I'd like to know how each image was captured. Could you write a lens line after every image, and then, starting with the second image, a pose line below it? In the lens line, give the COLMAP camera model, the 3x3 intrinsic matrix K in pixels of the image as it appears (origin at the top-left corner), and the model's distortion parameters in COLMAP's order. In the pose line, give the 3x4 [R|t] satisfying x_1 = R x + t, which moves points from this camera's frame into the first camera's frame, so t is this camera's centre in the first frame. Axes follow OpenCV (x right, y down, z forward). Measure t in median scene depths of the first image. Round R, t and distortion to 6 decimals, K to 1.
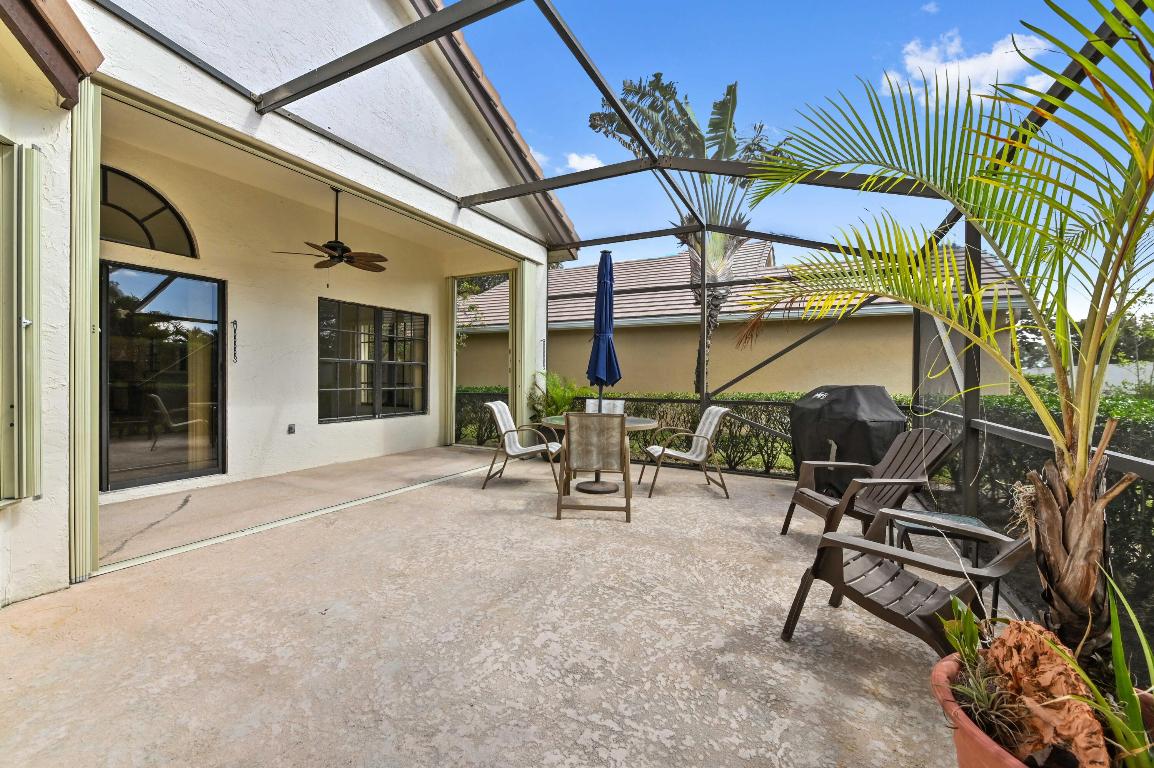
lens RADIAL K [[459.1, 0, 565.7], [0, 459.1, 383.7], [0, 0, 1]] dist [-0.005462, -0.001304]
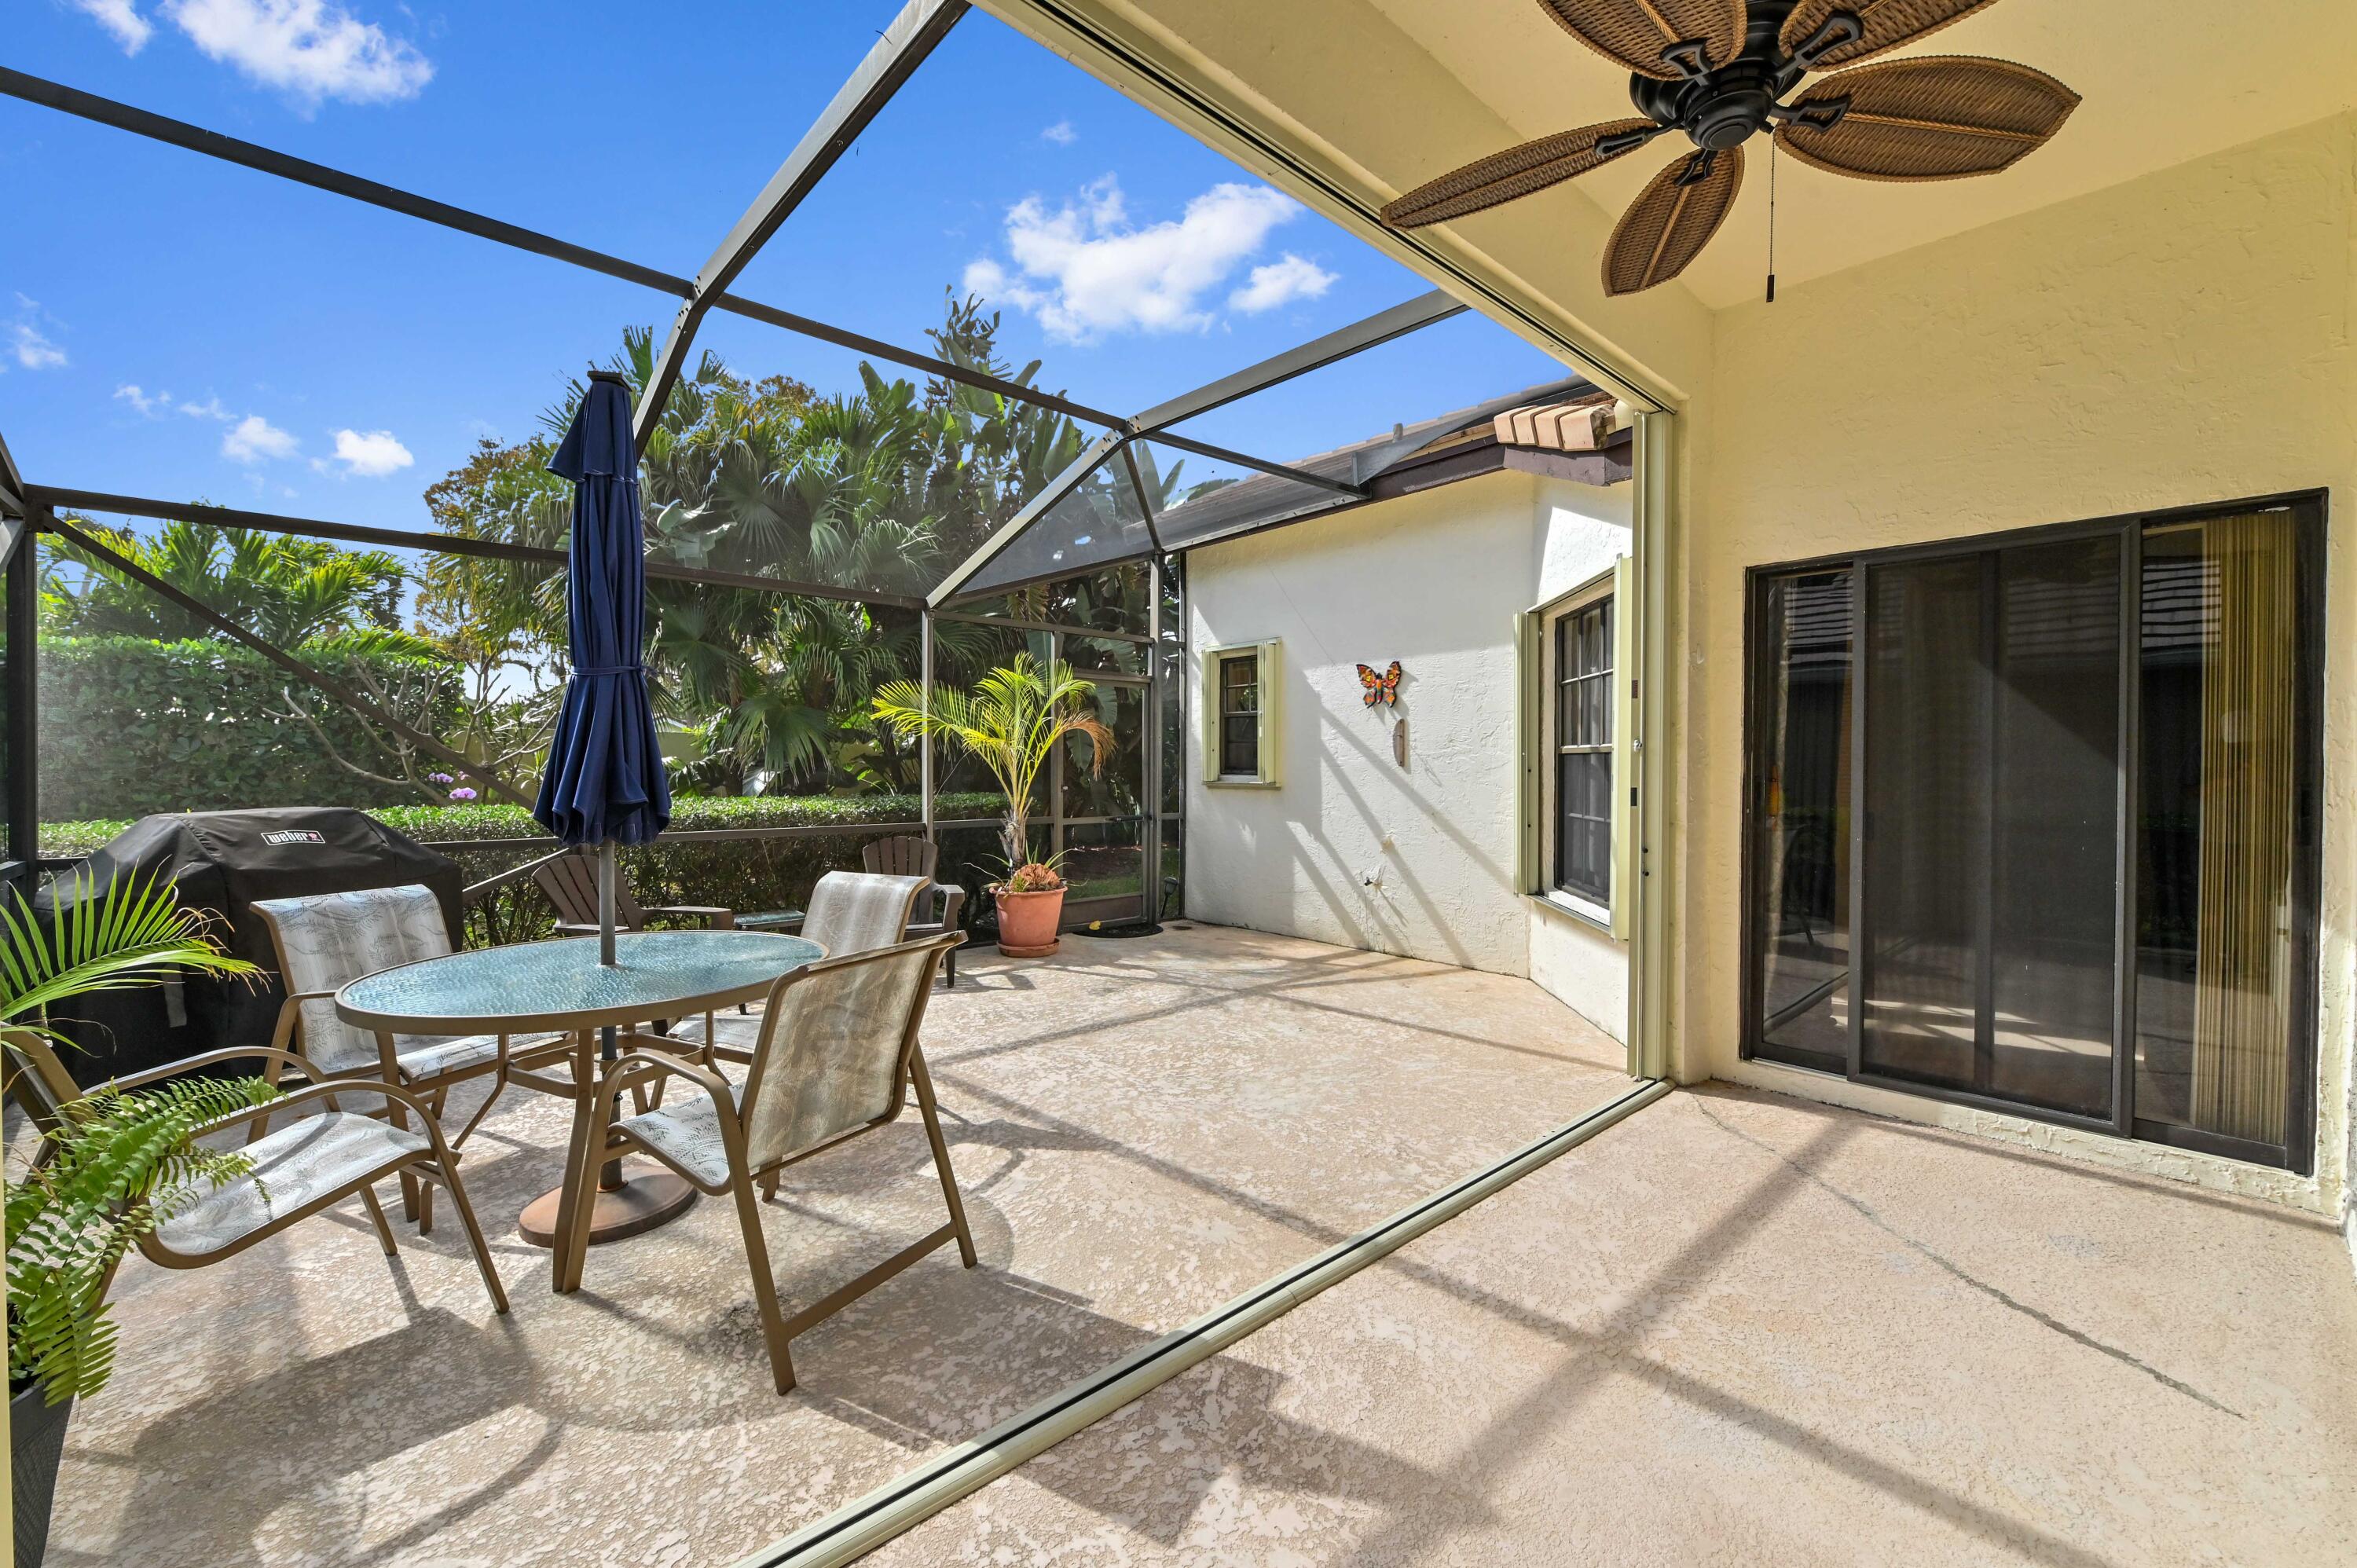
lens RADIAL K [[937.6, 0, 1182.0], [0, 937.6, 768.0], [0, 0, 1]] dist [-0.005462, -0.001304]
pose [[-0.940818, -0.015005, 0.338580, -0.712113], [-0.009665, 0.999801, 0.017450, -0.088071], [-0.338774, 0.013145, -0.940776, 2.226932]]
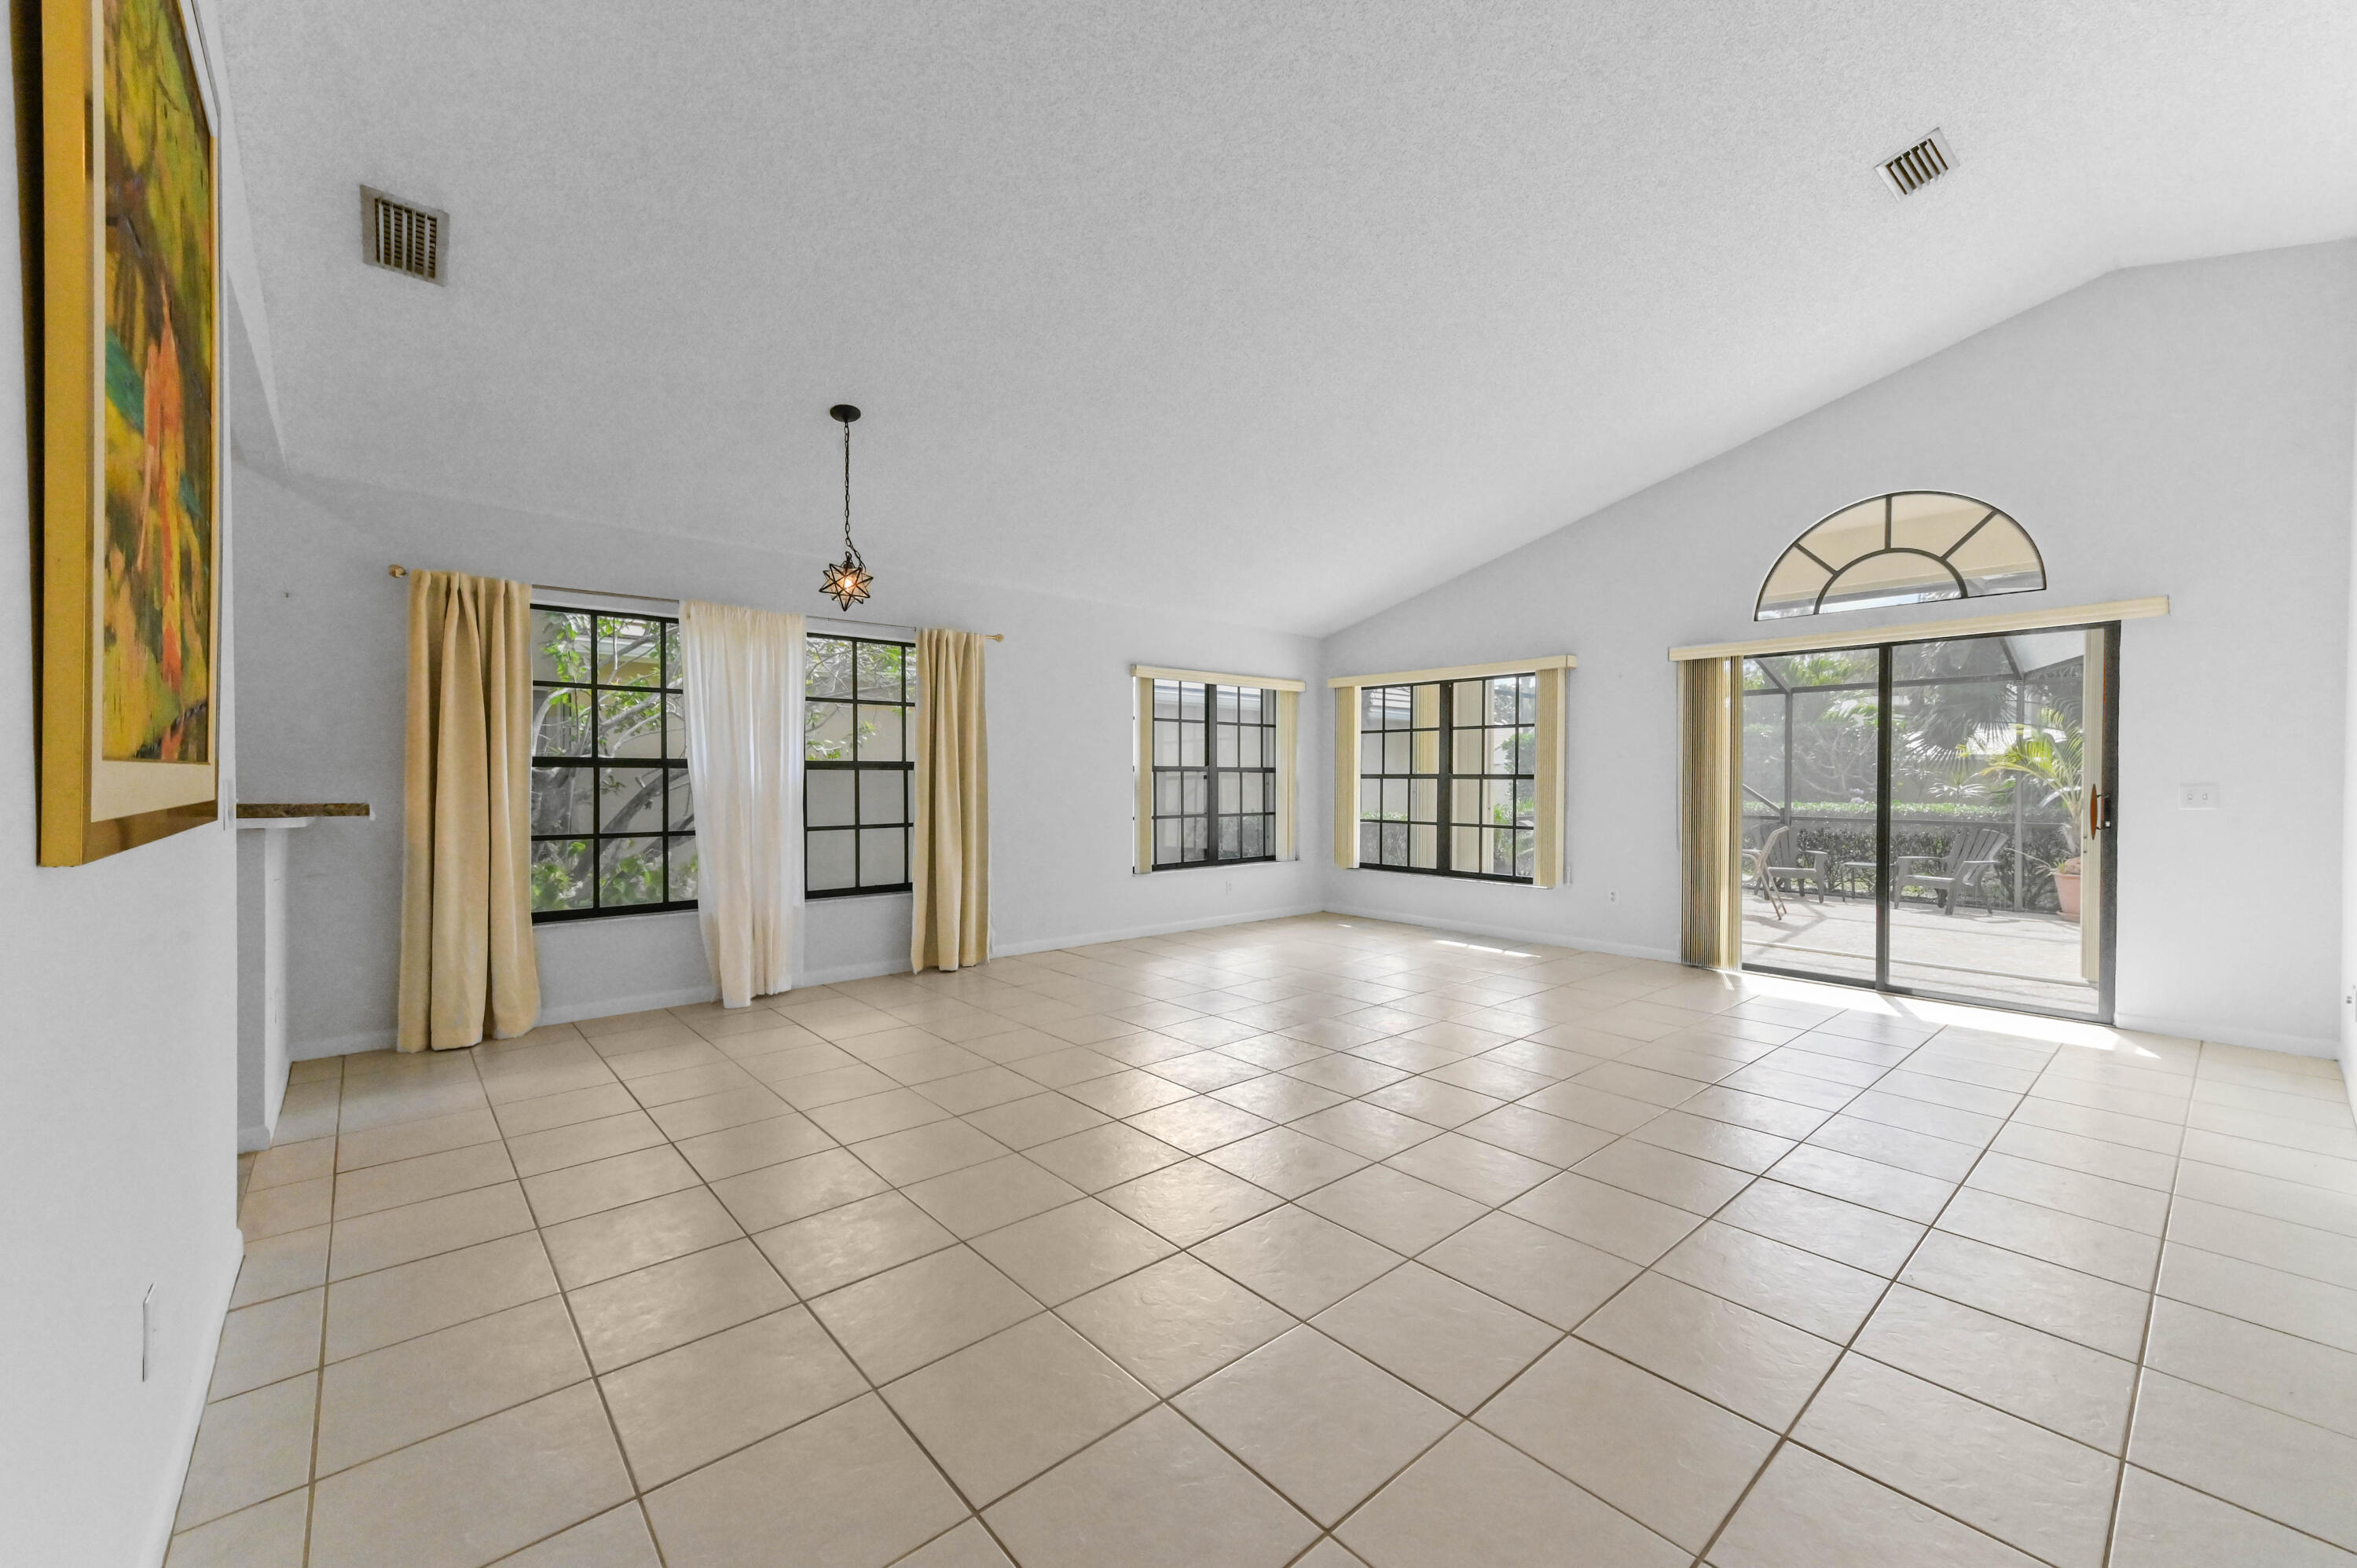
lens RADIAL K [[937.6, 0, 1193.9], [0, 937.6, 779.2], [0, 0, 1]] dist [-0.005462, -0.001304]
pose [[0.351171, -0.010553, 0.936252, -3.370591], [0.008404, 0.999932, 0.008119, -0.115675], [-0.936273, 0.005017, 0.351236, 1.904426]]
